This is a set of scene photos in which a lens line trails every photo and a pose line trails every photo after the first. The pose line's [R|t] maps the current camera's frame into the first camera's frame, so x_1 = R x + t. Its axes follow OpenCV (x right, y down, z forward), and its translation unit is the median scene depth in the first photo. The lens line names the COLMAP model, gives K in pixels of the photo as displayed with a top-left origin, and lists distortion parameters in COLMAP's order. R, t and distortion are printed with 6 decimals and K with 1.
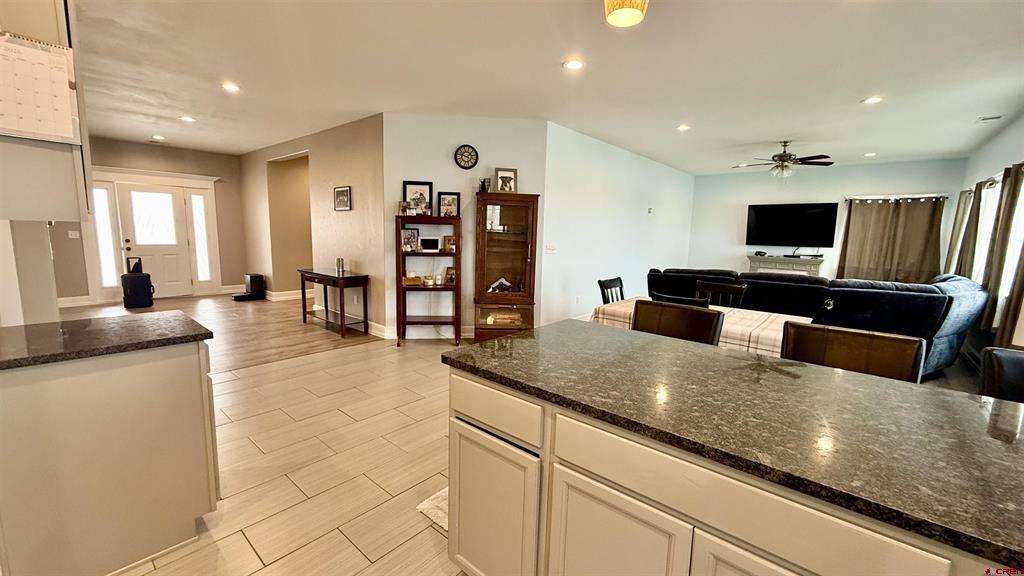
lens RADIAL K [[406.2, 0, 508.9], [0, 406.2, 291.1], [0, 0, 1]] dist [0.000544, -0.000602]
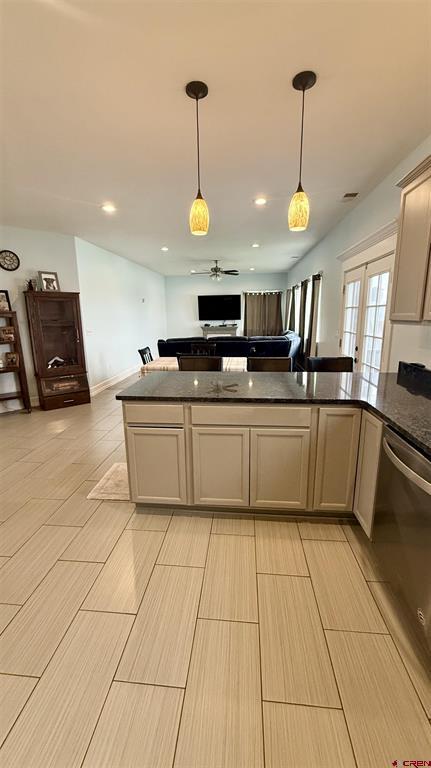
lens RADIAL K [[304.6, 0, 215.5], [0, 304.6, 384.0], [0, 0, 1]] dist [0.000544, -0.000602]
pose [[0.815389, -0.165787, 0.554668, -0.162840], [0.117744, 0.985584, 0.121495, -0.003315], [-0.566814, -0.033757, 0.823154, -0.115008]]
